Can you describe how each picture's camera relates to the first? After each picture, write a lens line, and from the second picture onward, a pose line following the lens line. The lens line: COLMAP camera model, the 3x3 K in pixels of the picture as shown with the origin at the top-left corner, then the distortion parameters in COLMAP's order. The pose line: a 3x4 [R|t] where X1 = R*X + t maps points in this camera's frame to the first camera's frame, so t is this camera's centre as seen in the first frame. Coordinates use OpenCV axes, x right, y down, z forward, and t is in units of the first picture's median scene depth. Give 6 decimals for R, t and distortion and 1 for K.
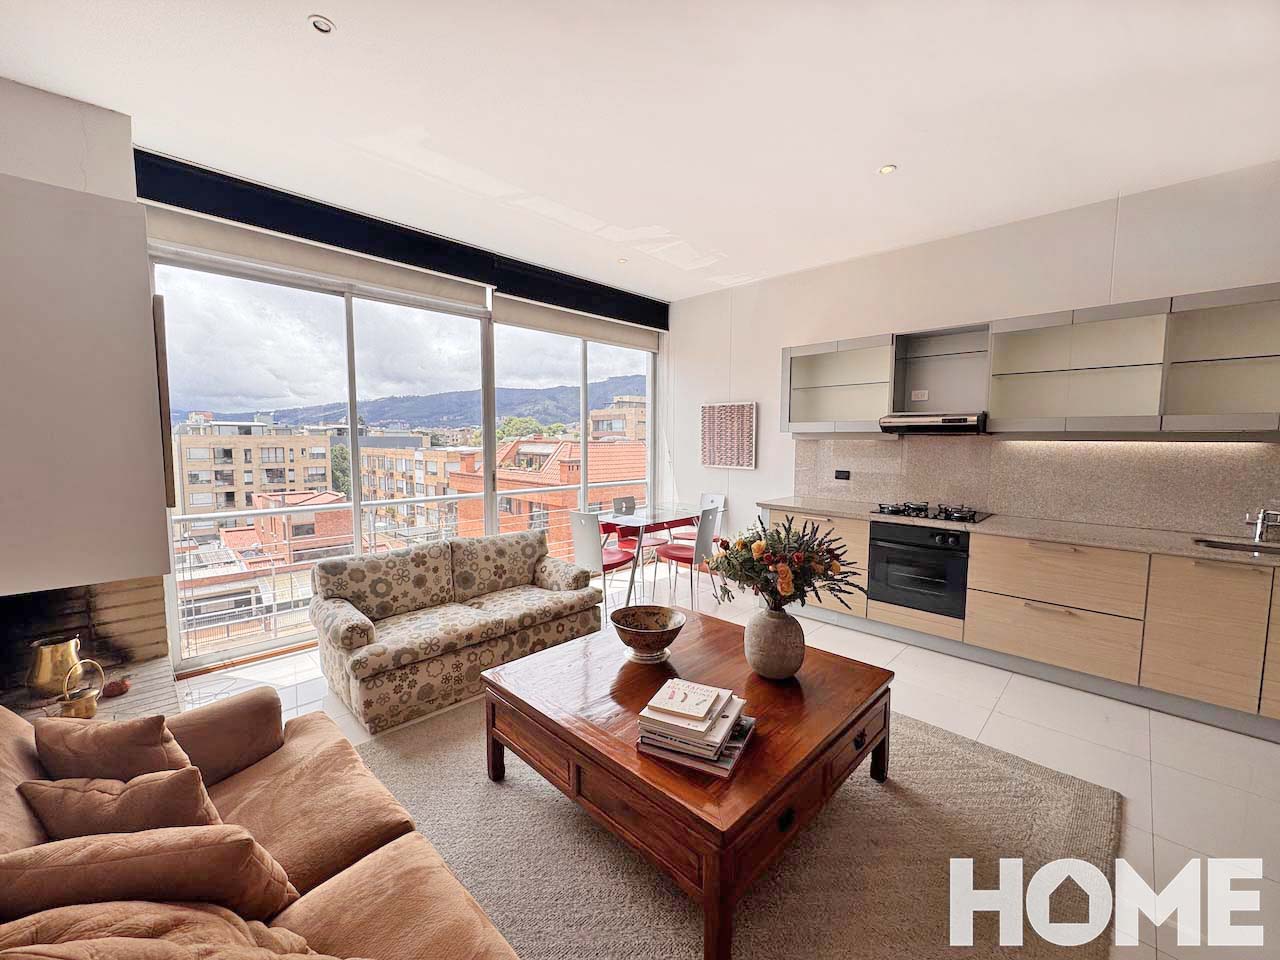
lens RADIAL K [[508.6, 0, 640.0], [0, 508.6, 480.0], [0, 0, 1]] dist [-0.004108, -0.000354]
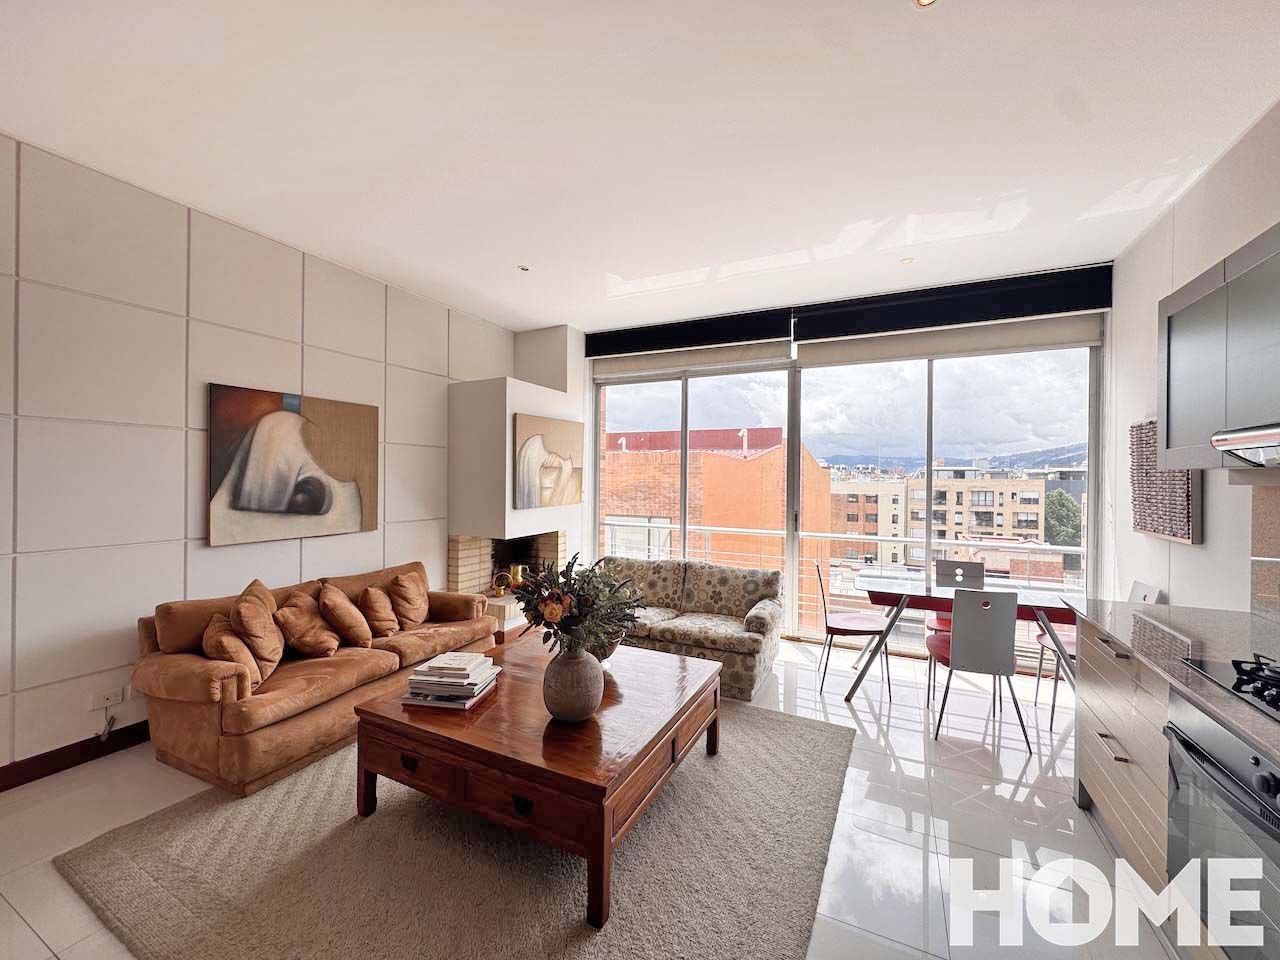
lens RADIAL K [[508.6, 0, 640.0], [0, 508.6, 480.0], [0, 0, 1]] dist [-0.004108, -0.000354]
pose [[0.313903, 0.003518, -0.949449, 0.466411], [-0.085650, 0.996021, -0.024626, -0.022598], [0.945584, 0.089051, 0.312955, 0.294877]]
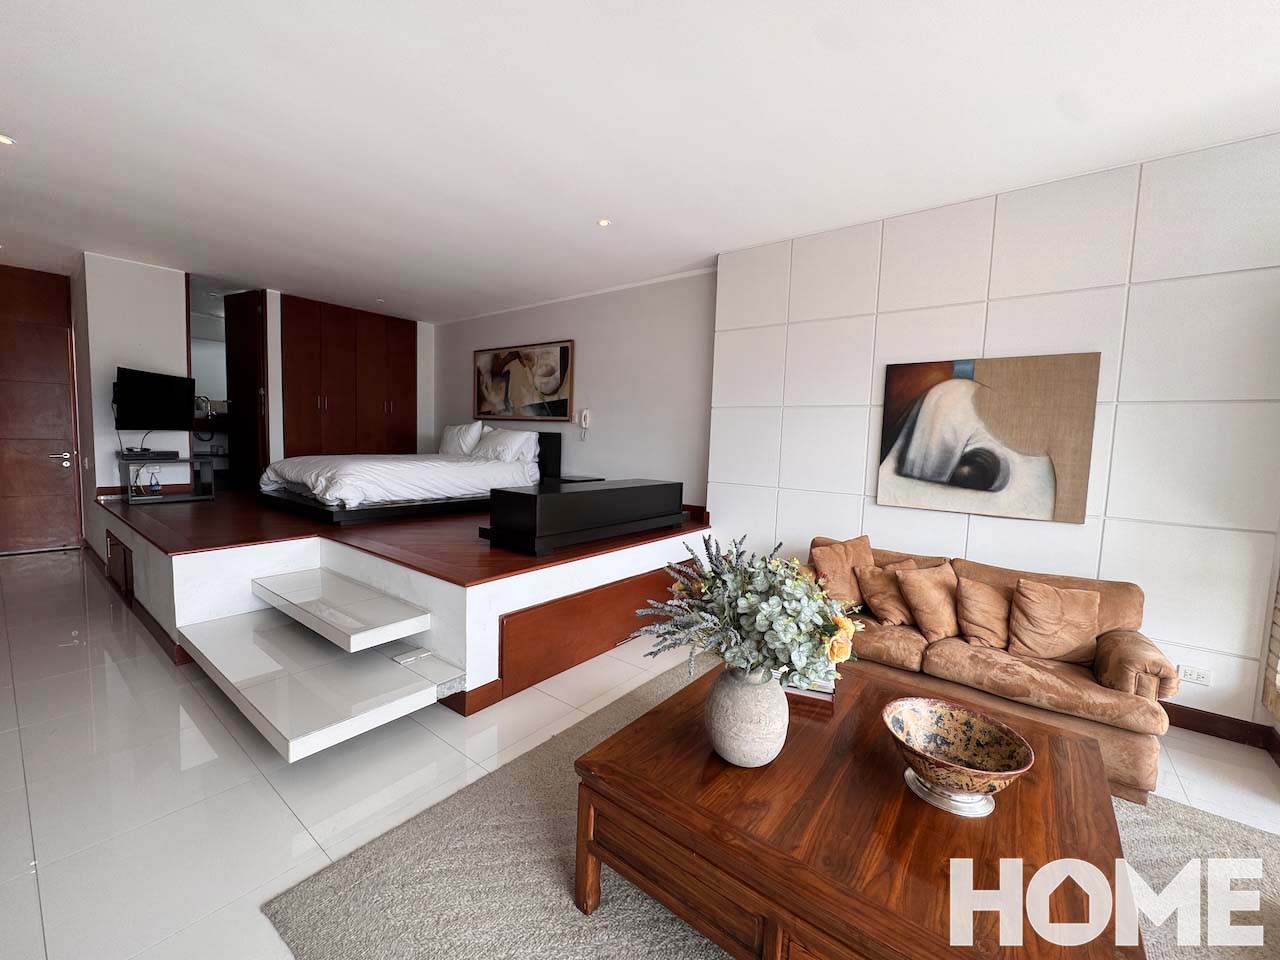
lens RADIAL K [[508.6, 0, 640.0], [0, 508.6, 480.0], [0, 0, 1]] dist [-0.004108, -0.000354]
pose [[-0.992324, -0.025097, -0.121095, 0.191943], [-0.044586, 0.985943, 0.161022, -0.045793], [0.115352, 0.165185, -0.979494, 0.618285]]
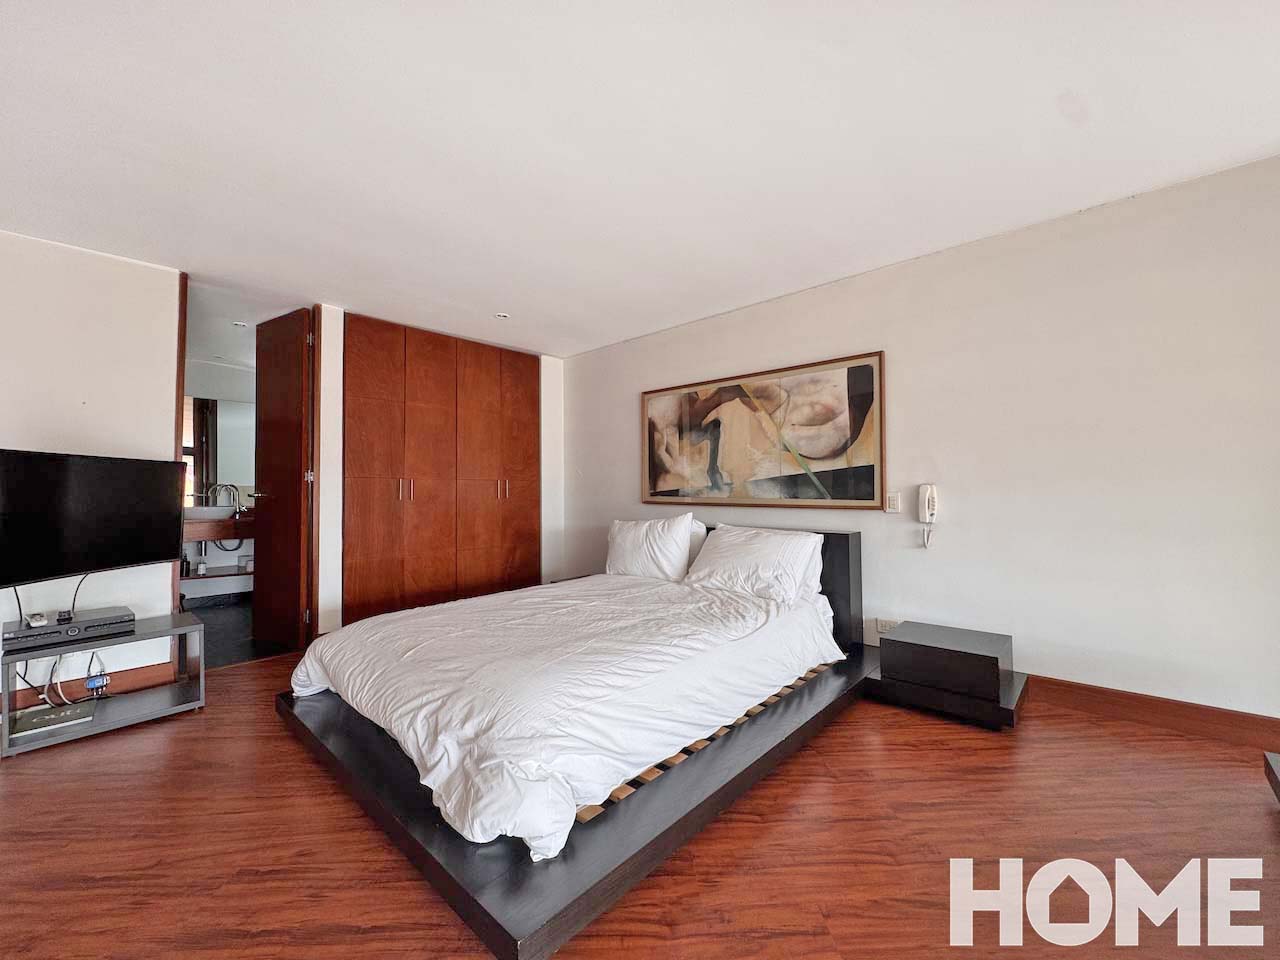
lens RADIAL K [[508.6, 0, 640.0], [0, 508.6, 480.0], [0, 0, 1]] dist [-0.004108, -0.000354]
pose [[-0.999142, 0.007374, -0.040752, 0.475176], [0.005036, 0.998350, 0.057192, -0.051339], [0.041107, 0.056938, -0.997531, 0.090852]]
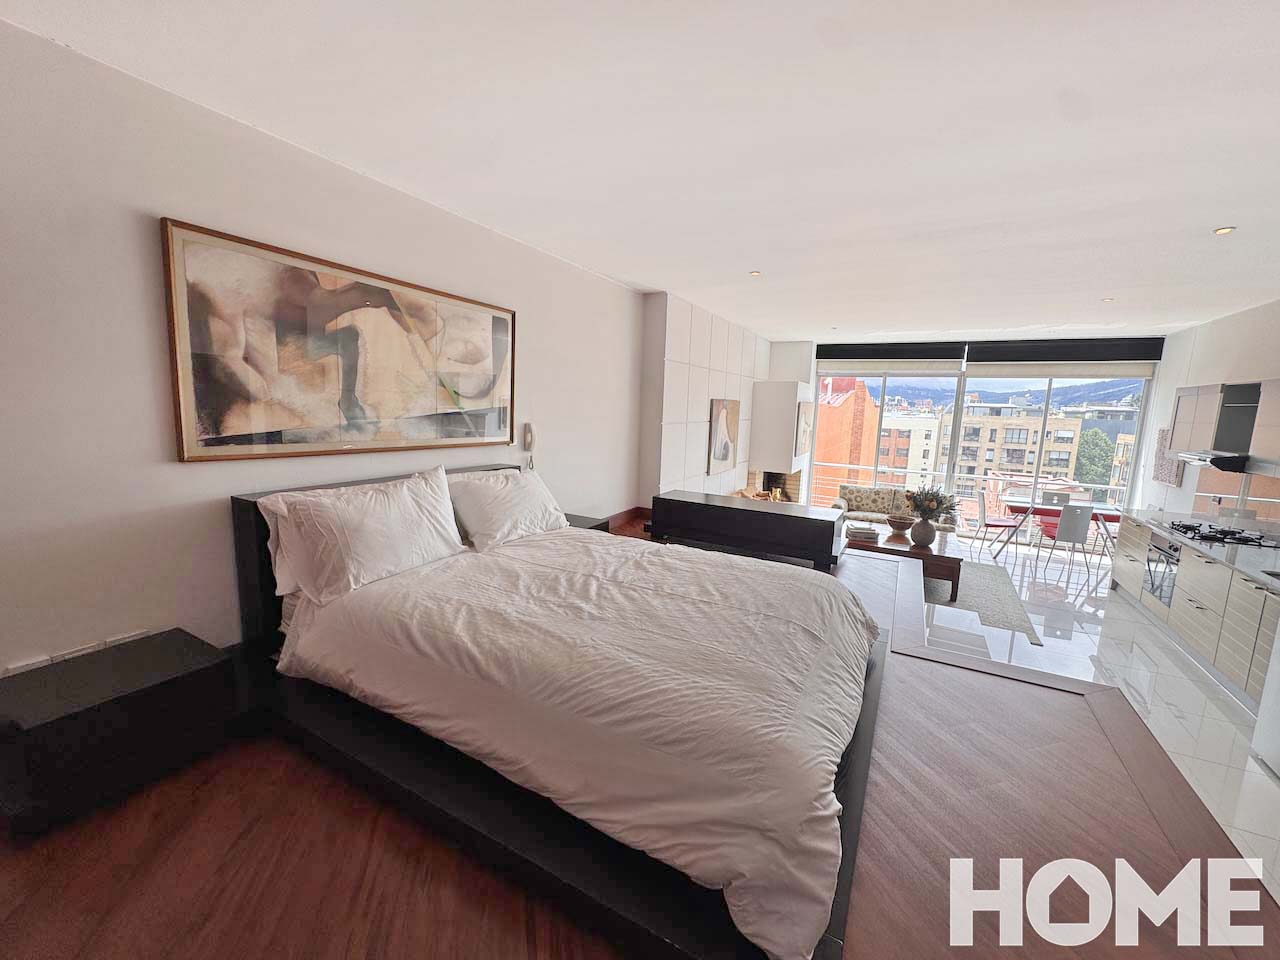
lens RADIAL K [[508.6, 0, 640.0], [0, 508.6, 480.0], [0, 0, 1]] dist [-0.004108, -0.000354]
pose [[0.278456, 0.146400, -0.949226, 0.862595], [-0.107621, 0.986846, 0.120631, -0.040014], [0.954400, 0.068566, 0.290549, -0.434774]]
